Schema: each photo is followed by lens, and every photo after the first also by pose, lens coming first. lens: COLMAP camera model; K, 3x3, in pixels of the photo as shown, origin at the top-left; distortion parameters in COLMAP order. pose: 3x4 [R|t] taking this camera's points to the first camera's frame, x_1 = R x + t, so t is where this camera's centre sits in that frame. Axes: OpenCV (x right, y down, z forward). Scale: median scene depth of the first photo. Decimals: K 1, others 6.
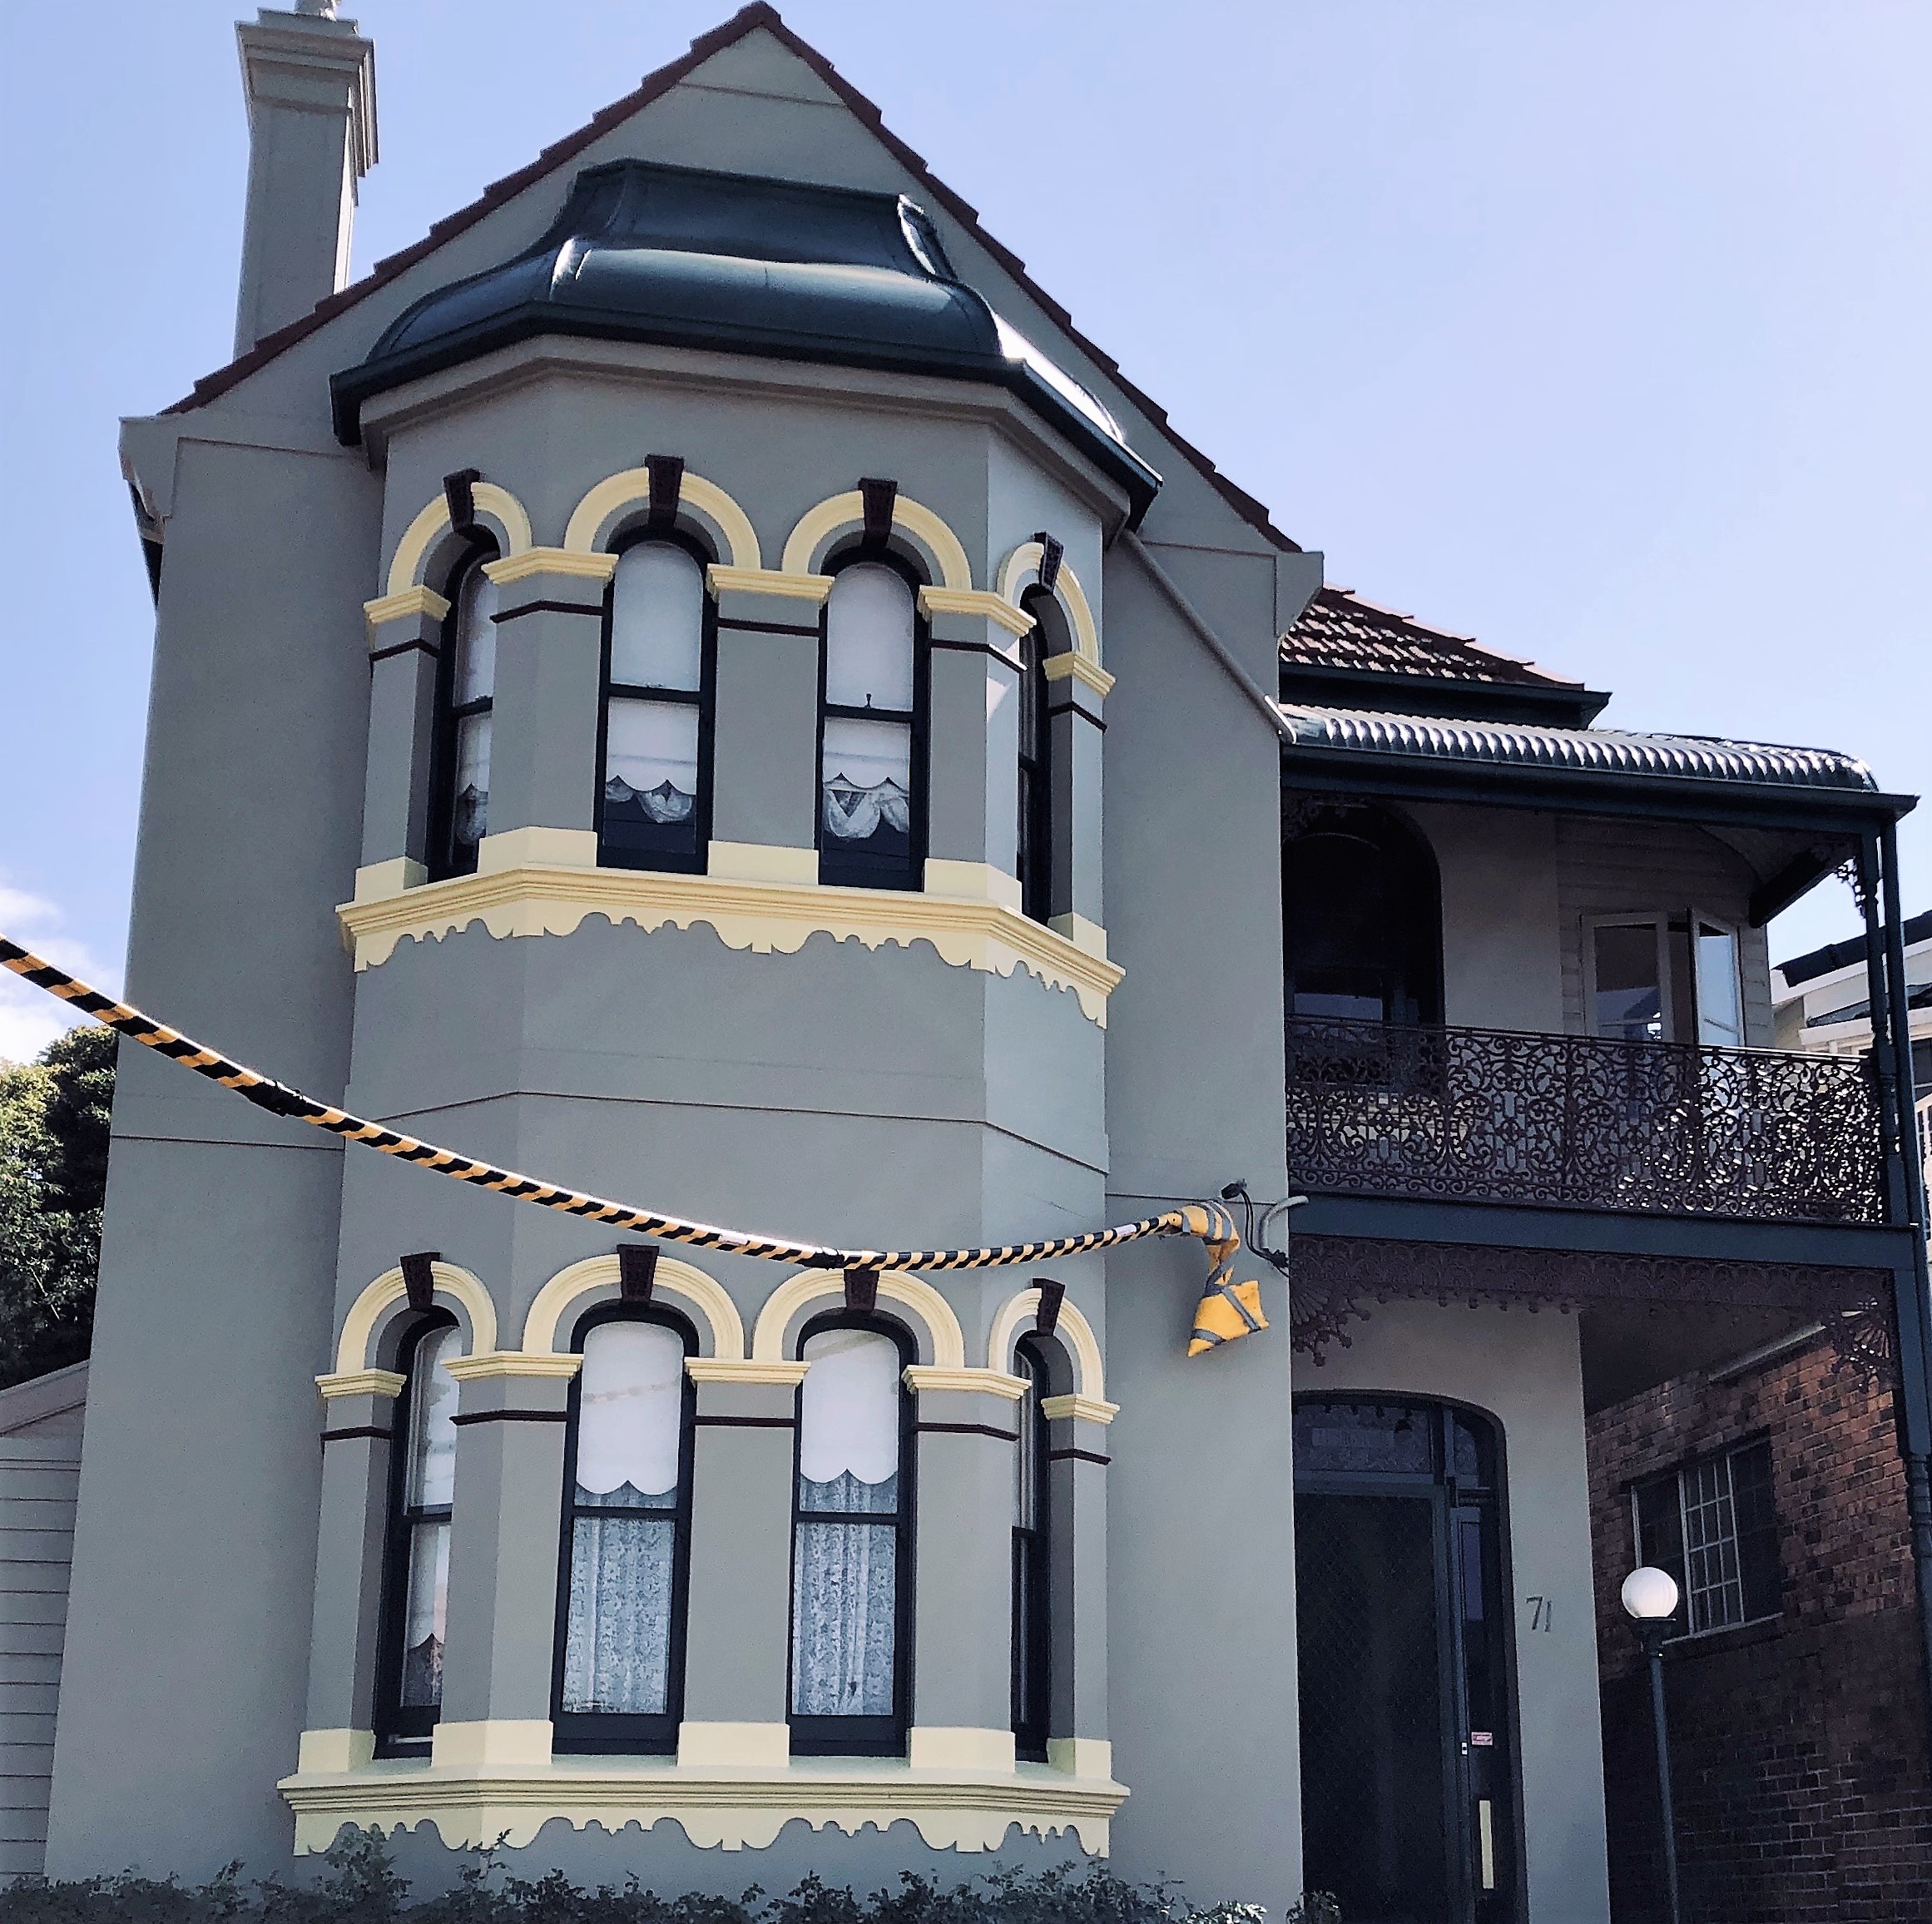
lens RADIAL K [[2698.1, 0, 1074.3], [0, 2698.1, 1262.9], [0, 0, 1]] dist [0.057257, -0.016060]
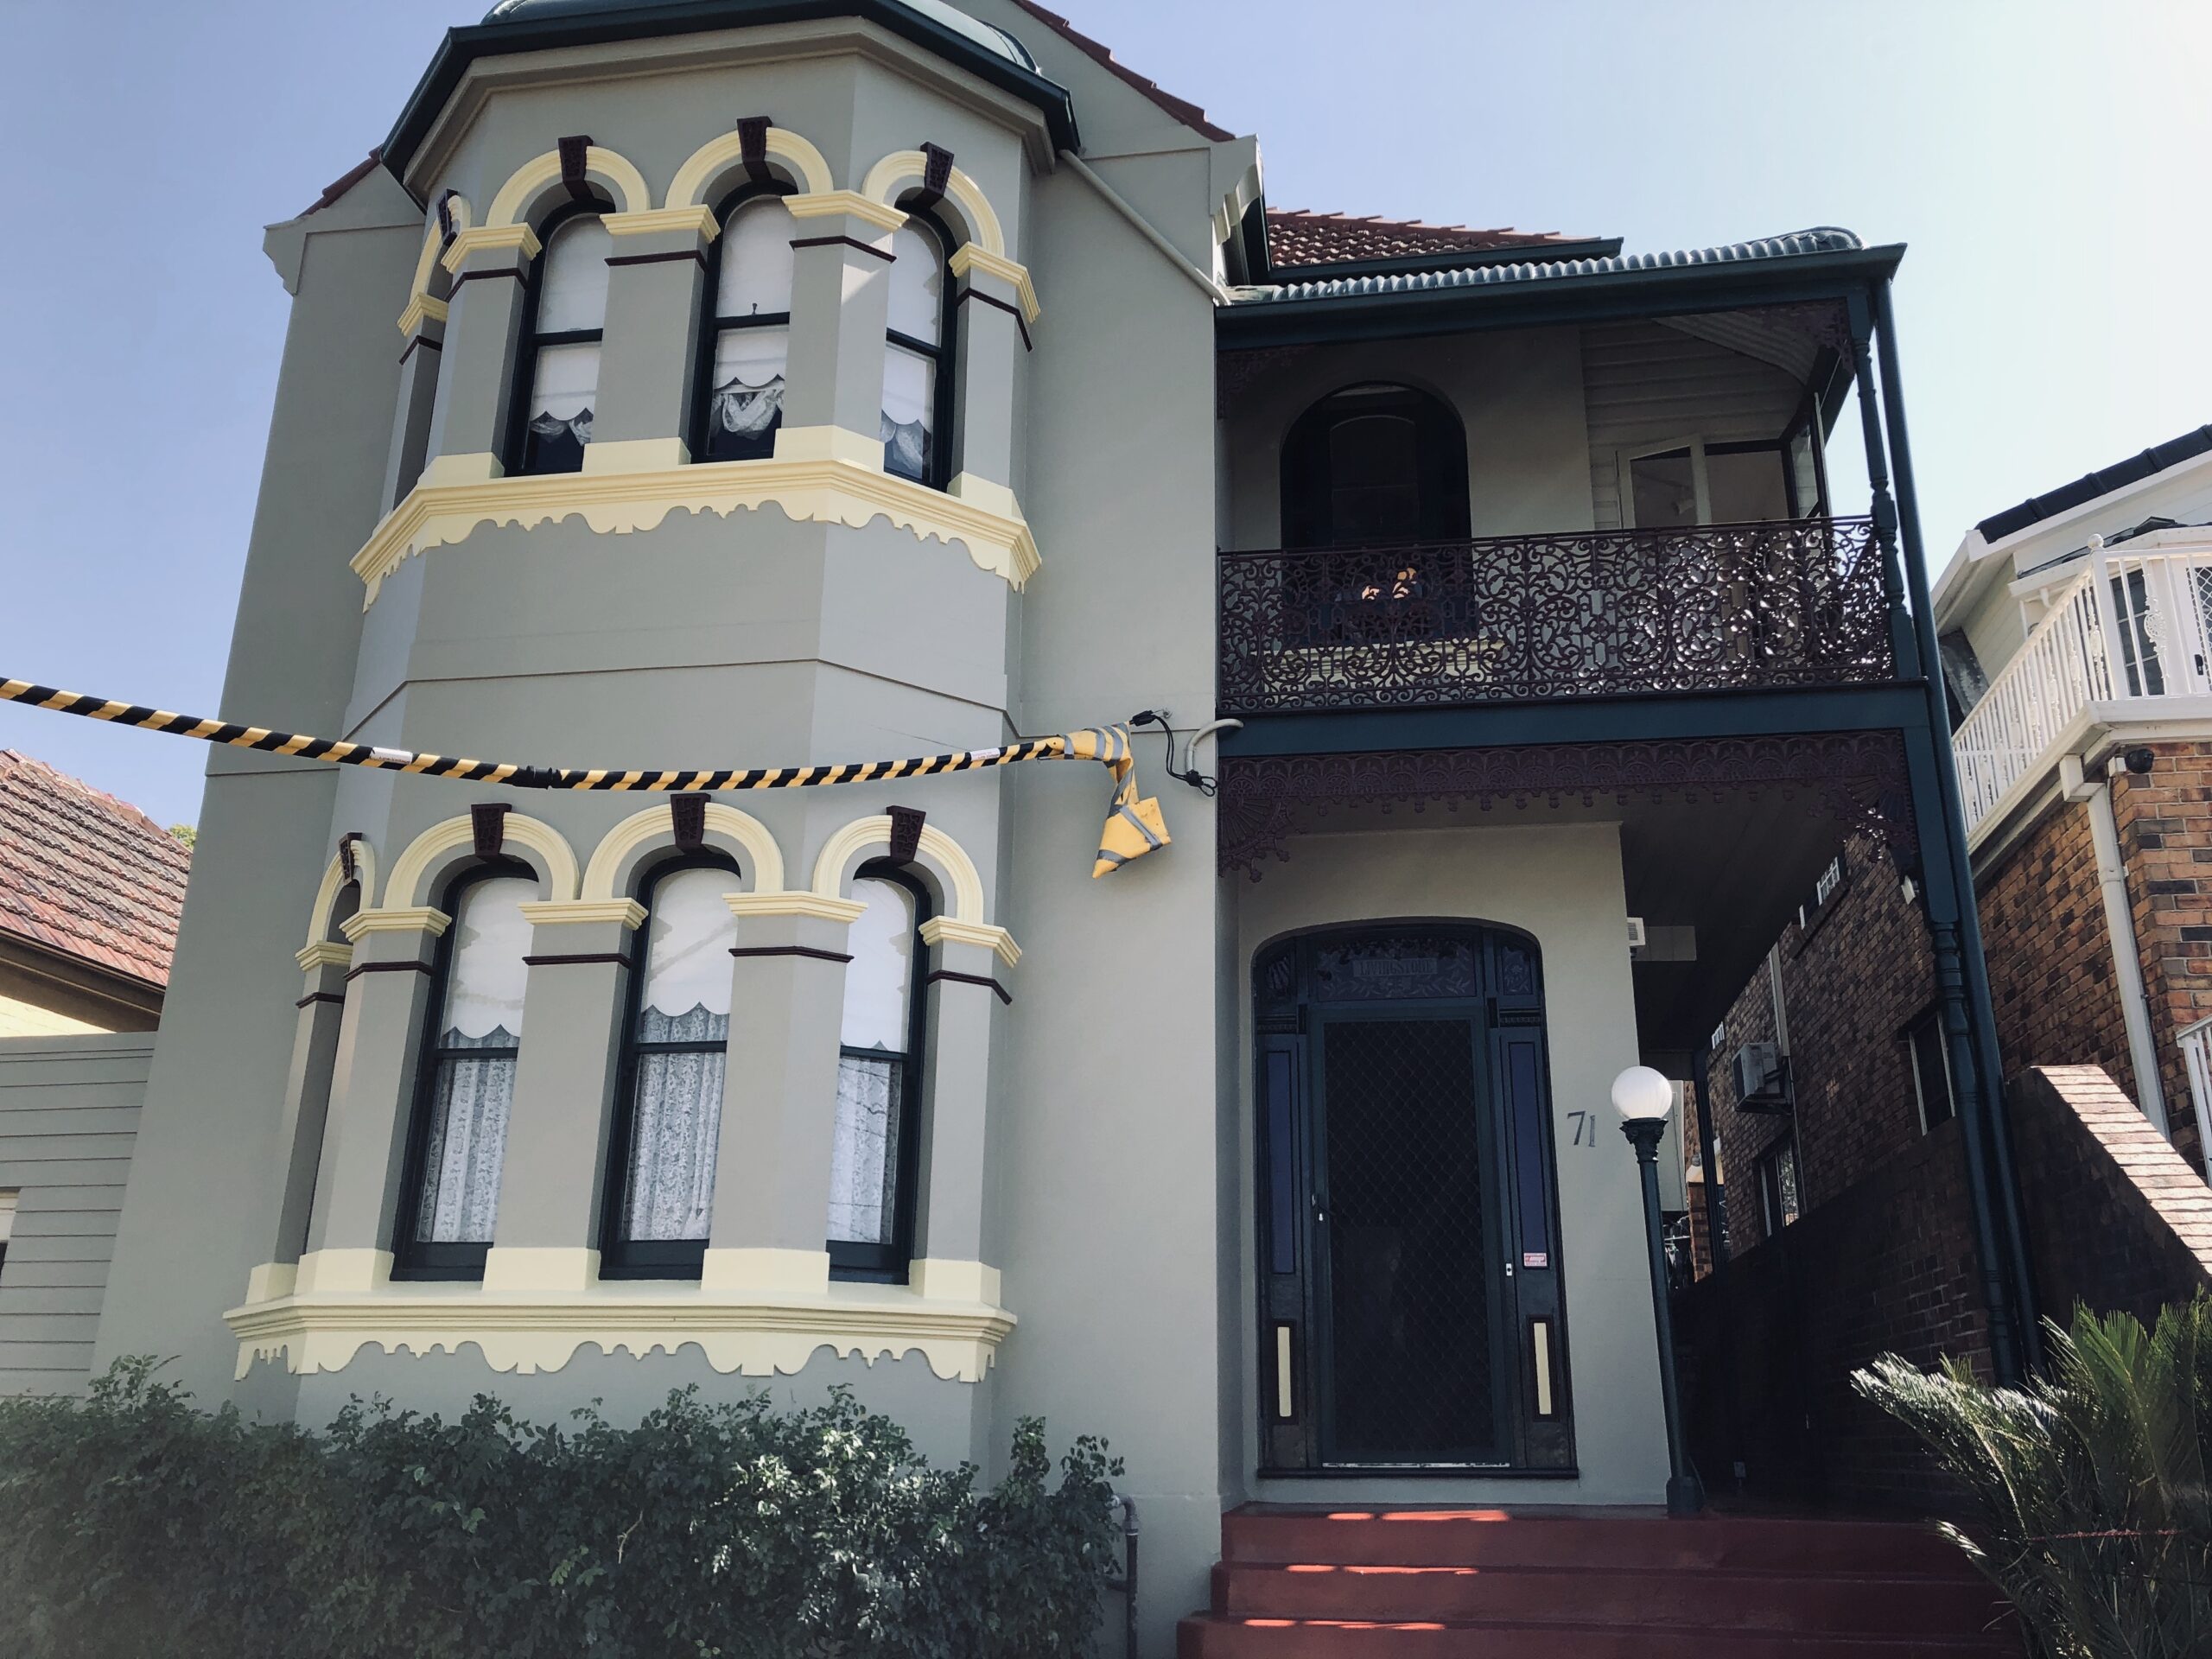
lens RADIAL K [[1809.8, 0, 1106.0], [0, 1809.8, 829.5], [0, 0, 1]] dist [0.004872, -0.000955]
pose [[0.933435, -0.105067, -0.343017, 0.267475], [0.076323, 0.992423, -0.096290, 0.078164], [0.350535, 0.063700, 0.934381, 0.347294]]
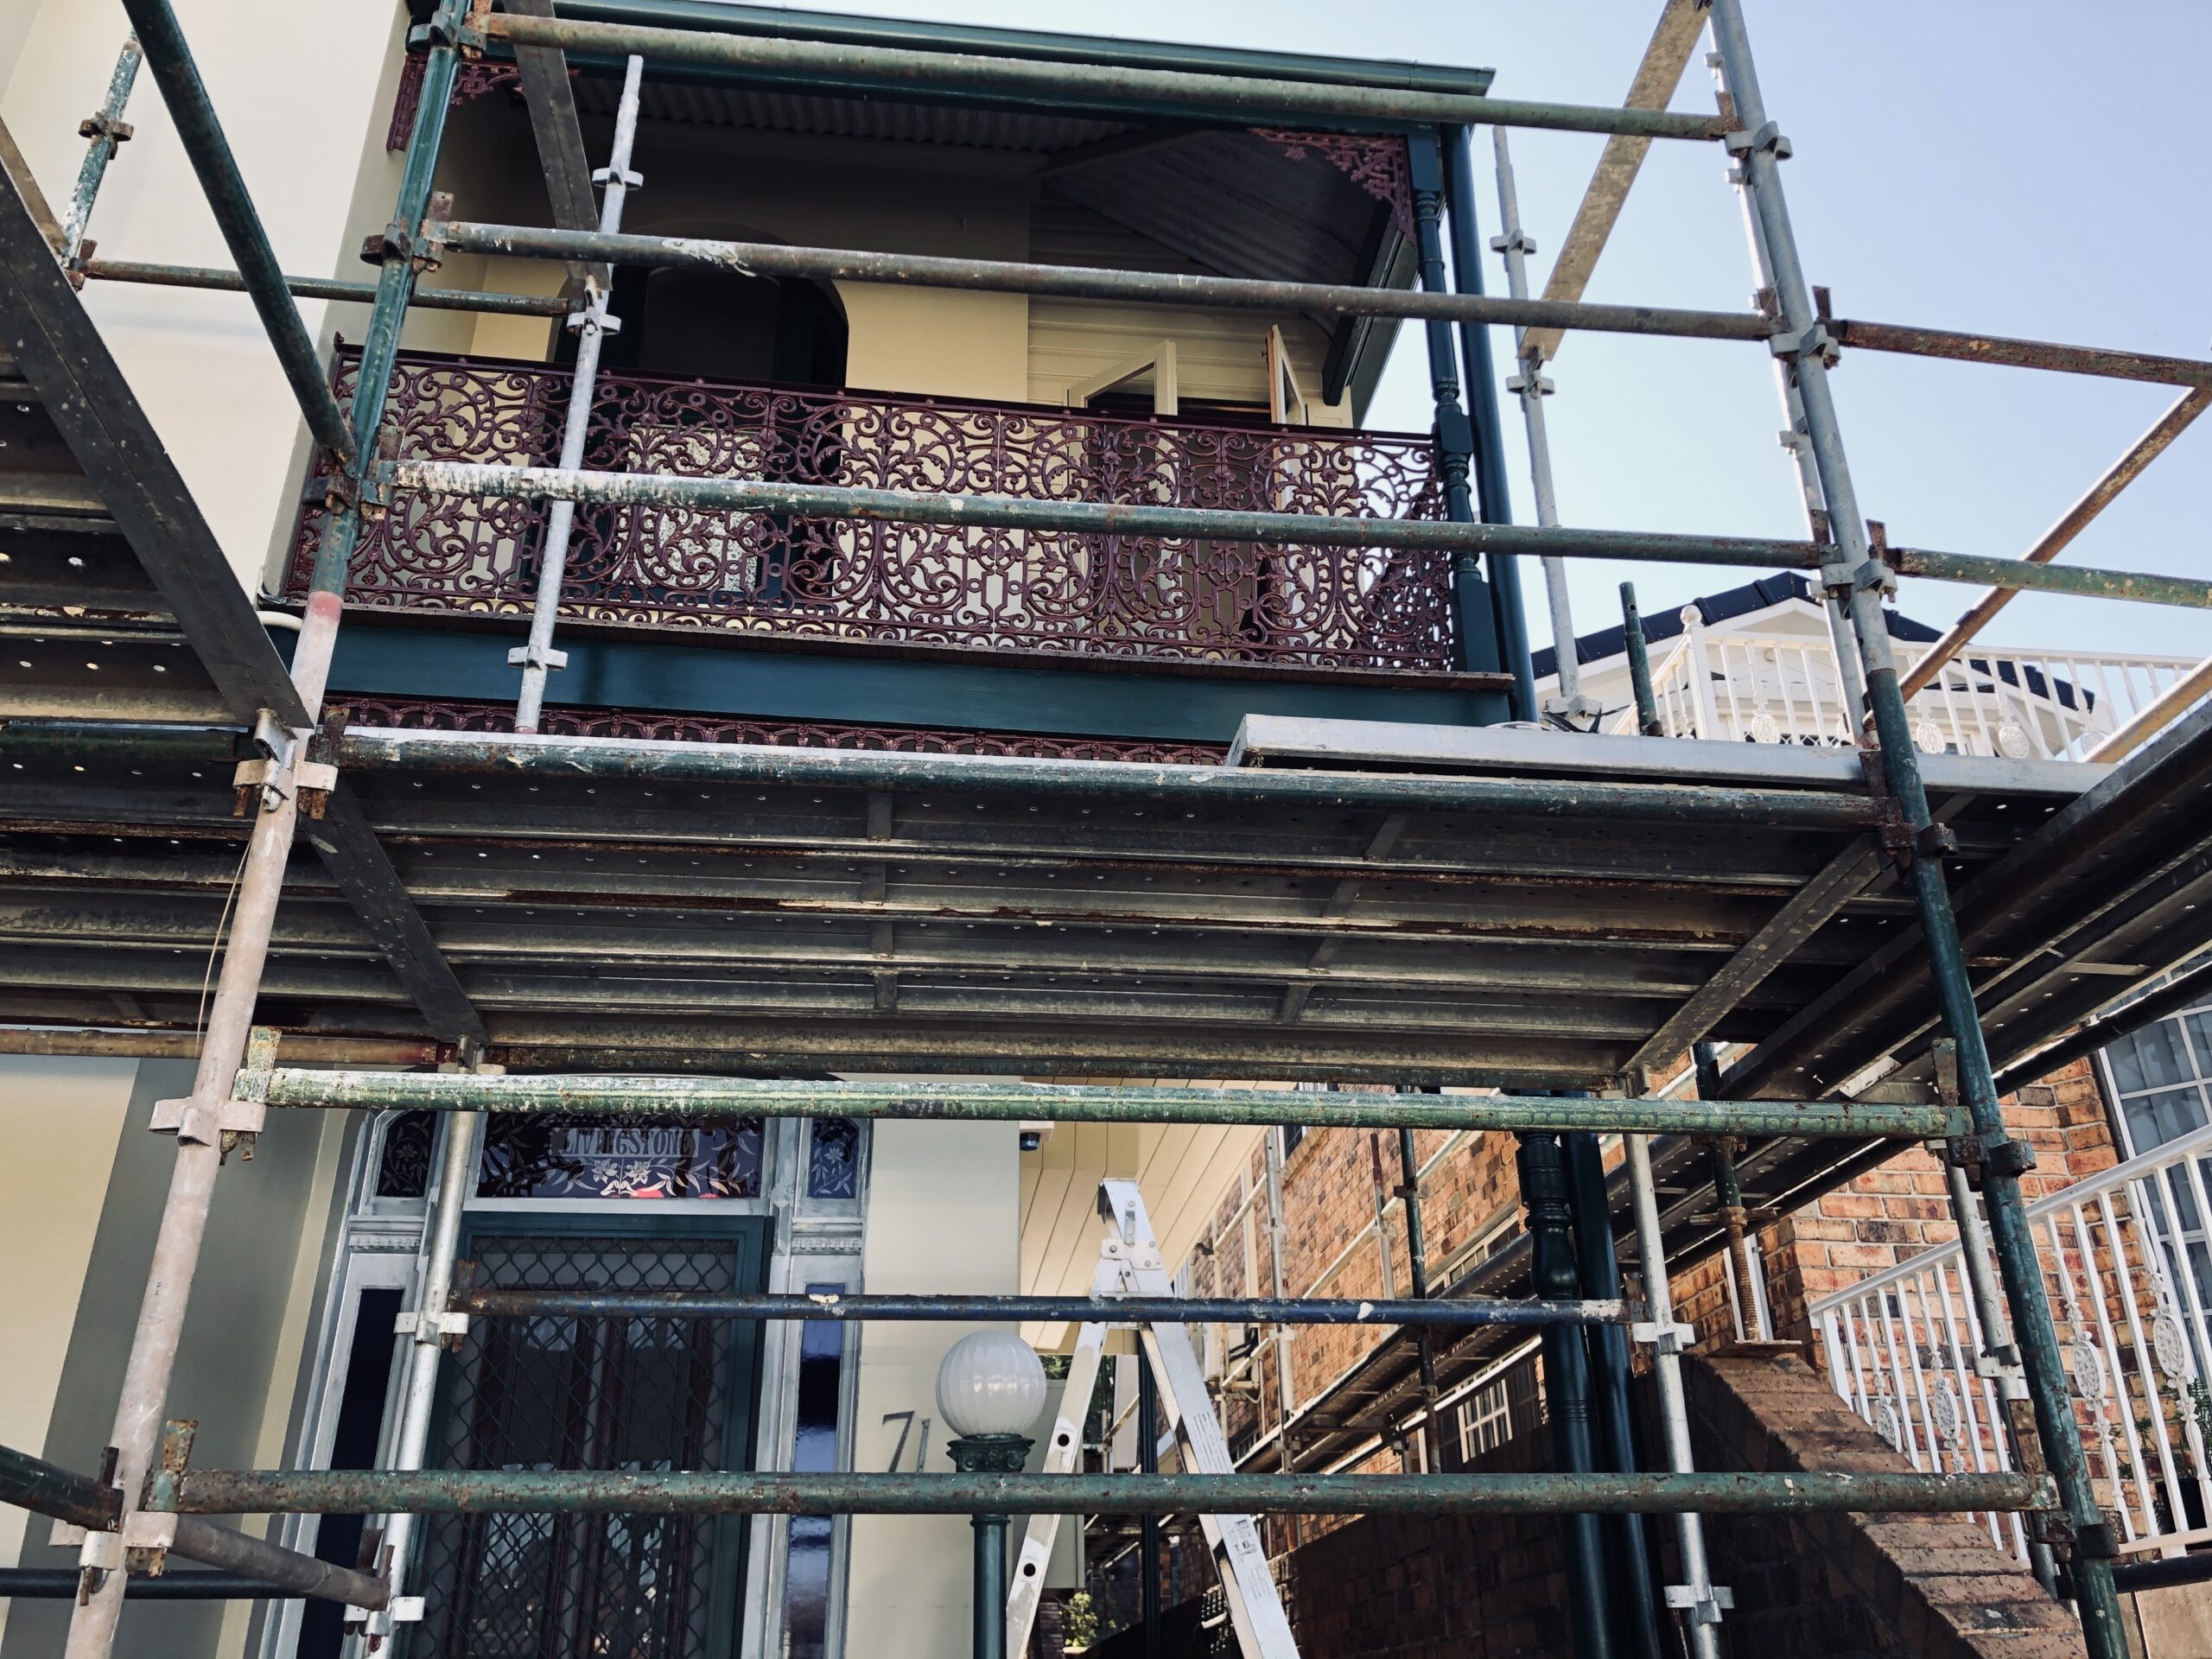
lens RADIAL K [[1858.6, 0, 1106.0], [0, 1858.6, 829.5], [0, 0, 1]] dist [0.048501, -0.005970]
pose [[0.996216, -0.050635, -0.070633, 0.264591], [0.034637, 0.976727, -0.211671, 0.097838], [0.079707, 0.208423, 0.974785, 0.659610]]
